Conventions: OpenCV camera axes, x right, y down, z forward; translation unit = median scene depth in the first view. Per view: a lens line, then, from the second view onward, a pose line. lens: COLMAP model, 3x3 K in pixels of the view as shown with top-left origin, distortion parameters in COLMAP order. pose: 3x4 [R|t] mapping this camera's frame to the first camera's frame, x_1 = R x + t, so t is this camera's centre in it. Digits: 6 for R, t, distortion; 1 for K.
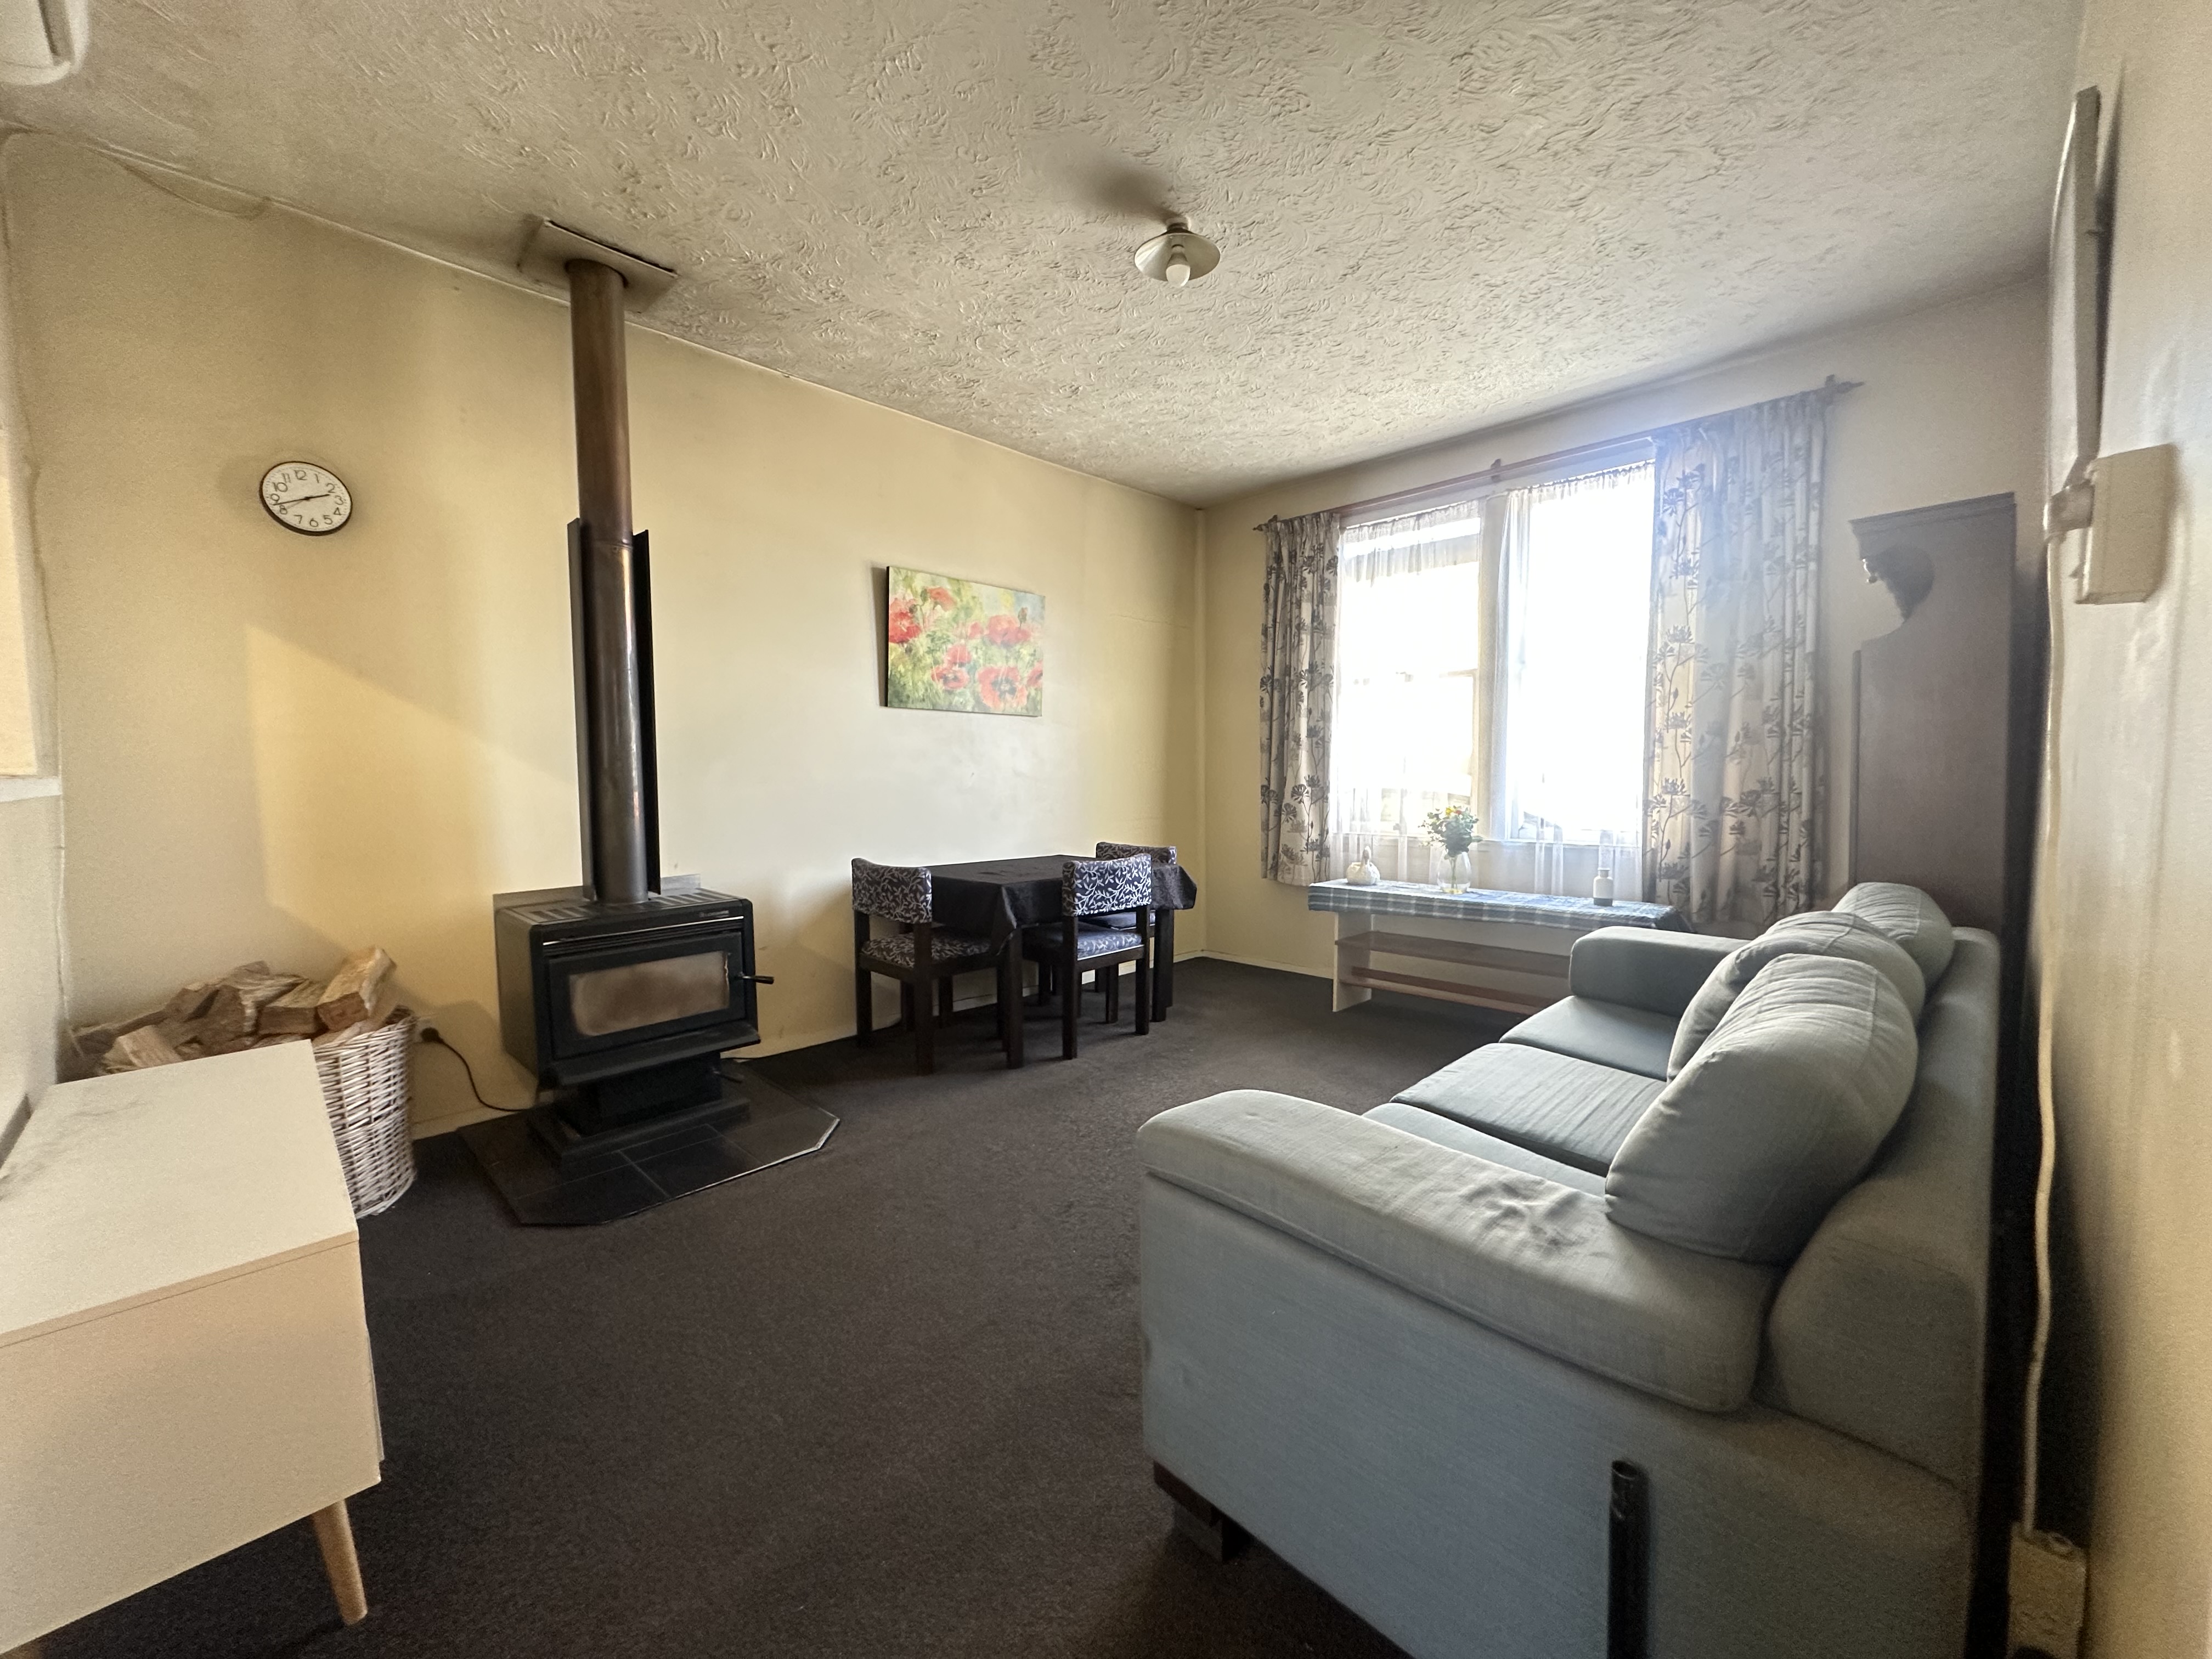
lens RADIAL K [[873.7, 0, 1106.0], [0, 873.7, 829.5], [0, 0, 1]] dist [0.000114, -0.000018]
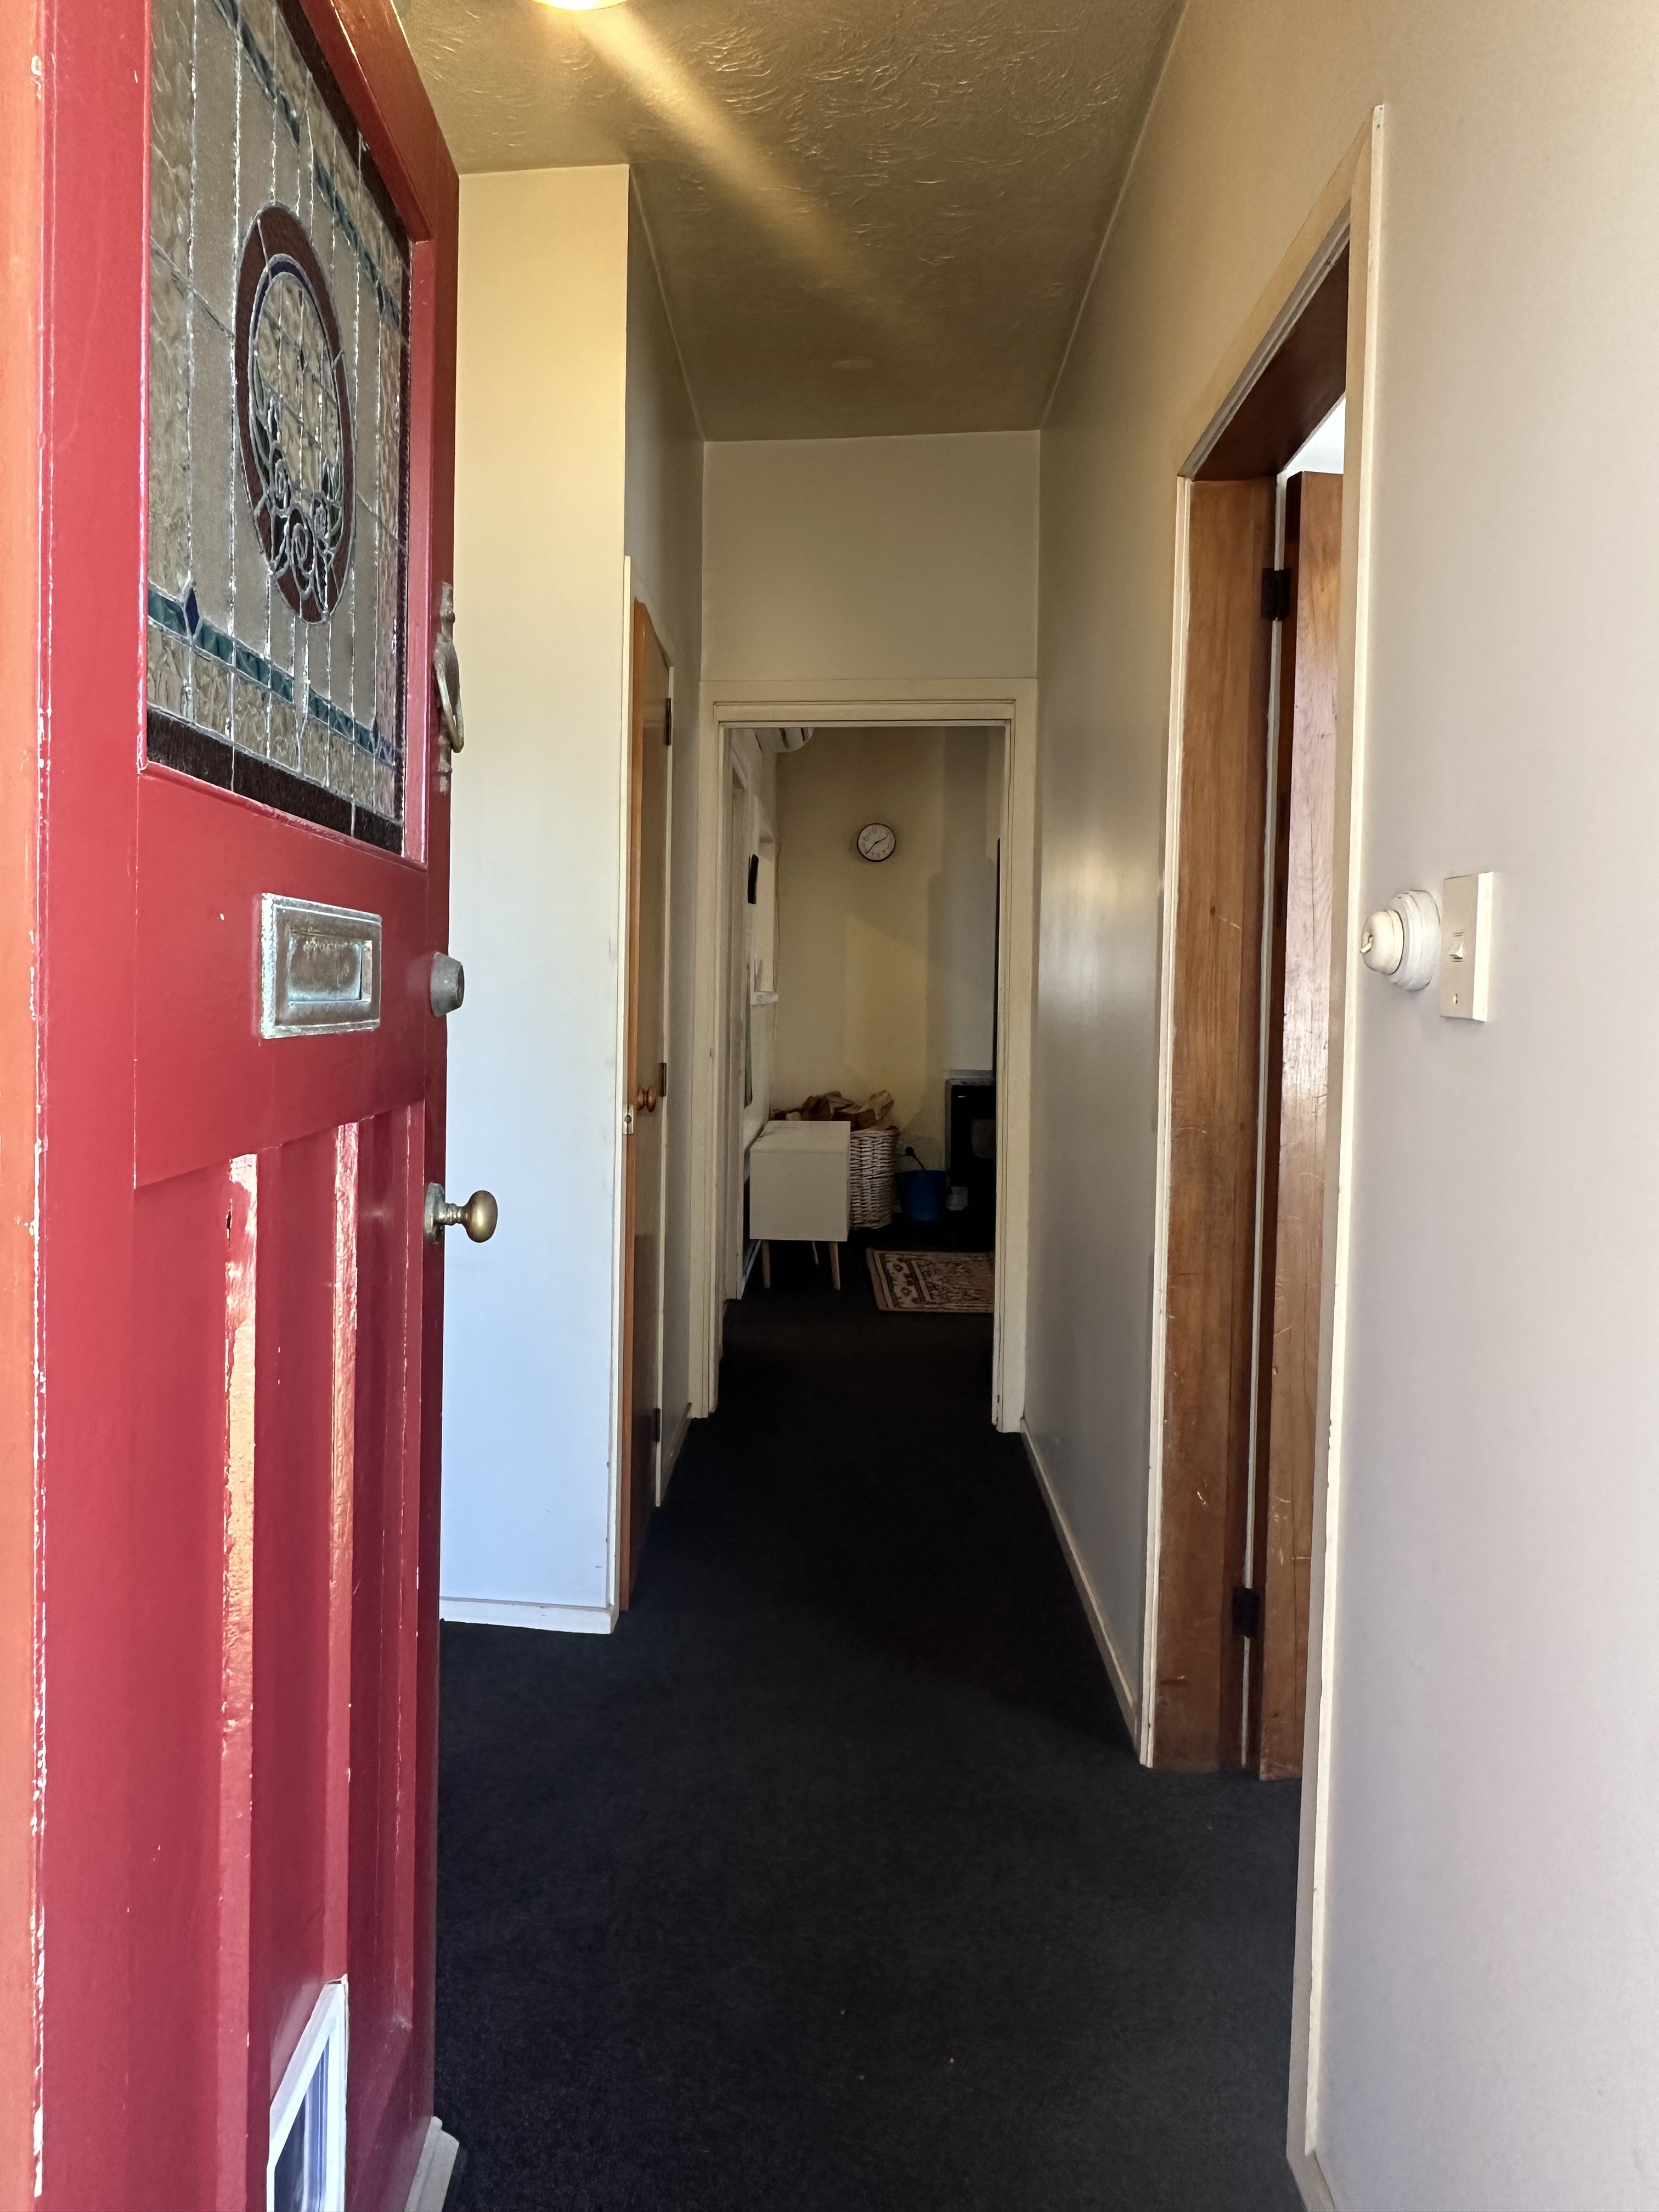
lens RADIAL K [[1538.5, 0, 829.5], [0, 1538.5, 1106.0], [0, 0, 1]] dist [-0.001987, -0.000680]
pose [[0.691364, 0.062984, -0.719756, 1.360306], [-0.075635, 0.997029, 0.014596, 0.130793], [0.718536, 0.044347, 0.694074, -1.271109]]
